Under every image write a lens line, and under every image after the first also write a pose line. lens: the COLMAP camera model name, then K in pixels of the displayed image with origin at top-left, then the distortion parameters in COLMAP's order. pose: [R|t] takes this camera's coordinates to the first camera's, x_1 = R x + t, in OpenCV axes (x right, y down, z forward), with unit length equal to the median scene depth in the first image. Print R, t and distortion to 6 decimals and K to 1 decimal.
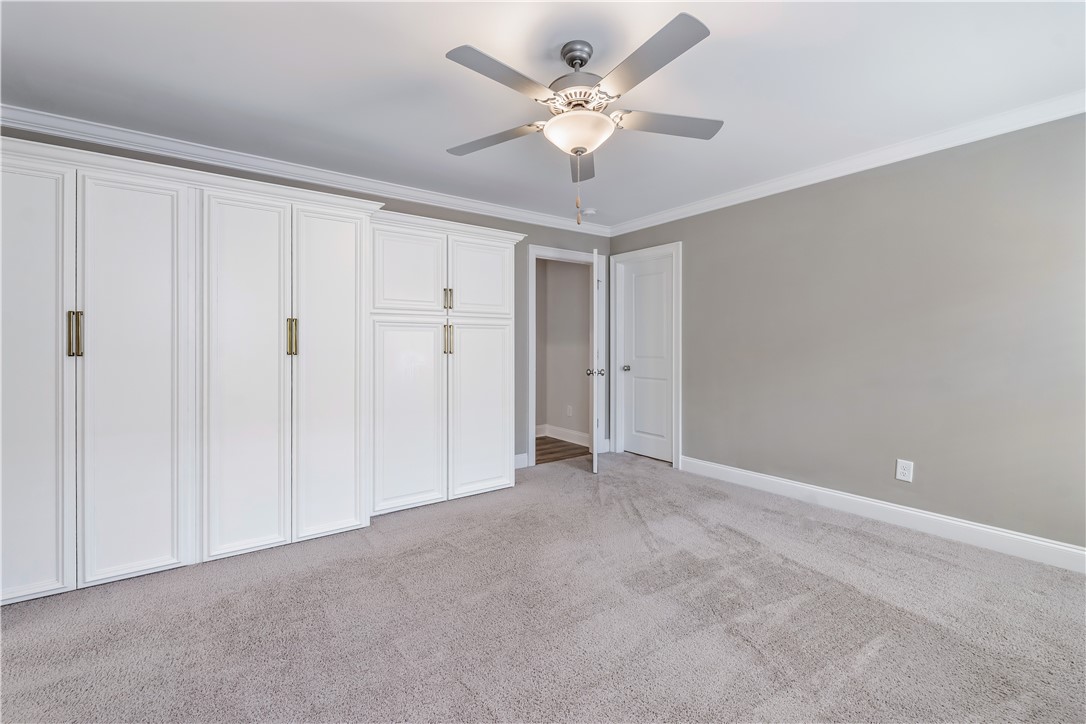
lens RADIAL K [[465.8, 0, 542.7], [0, 465.8, 342.4], [0, 0, 1]] dist [-0.006052, -0.000143]
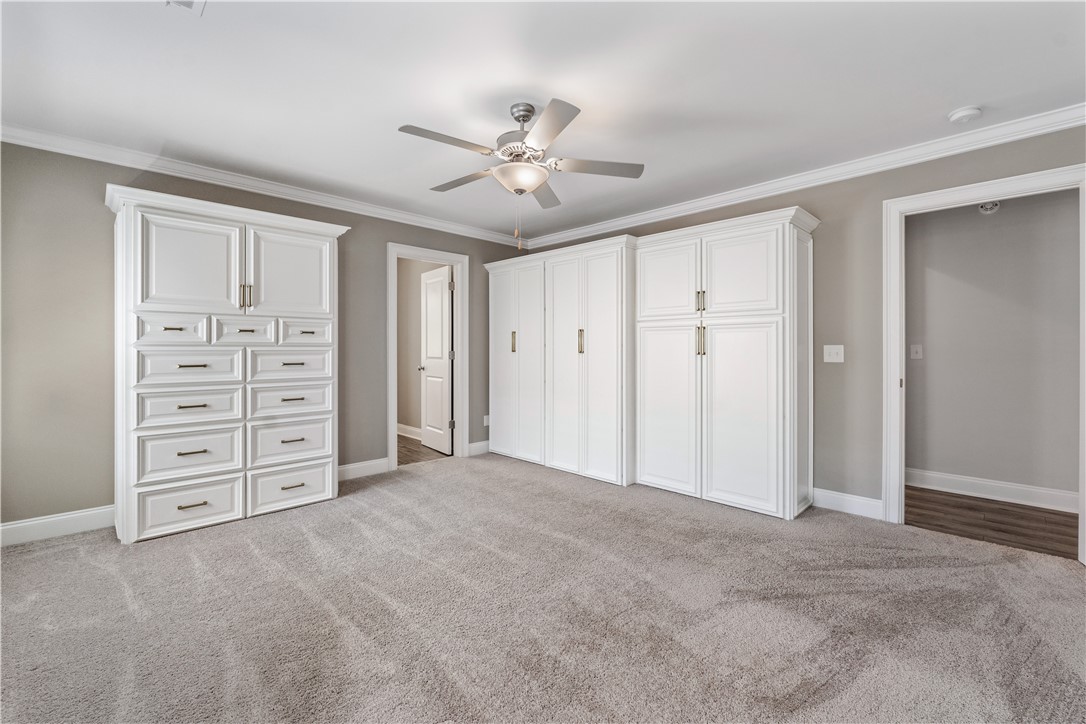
lens RADIAL K [[464.1, 0, 540.7], [0, 464.1, 349.0], [0, 0, 1]] dist [0.002655, 0.000802]
pose [[0.143760, -0.002297, -0.989610, 0.752477], [0.000044, 0.999997, -0.002315, 0.013615], [0.989613, 0.000289, 0.143760, 0.507787]]
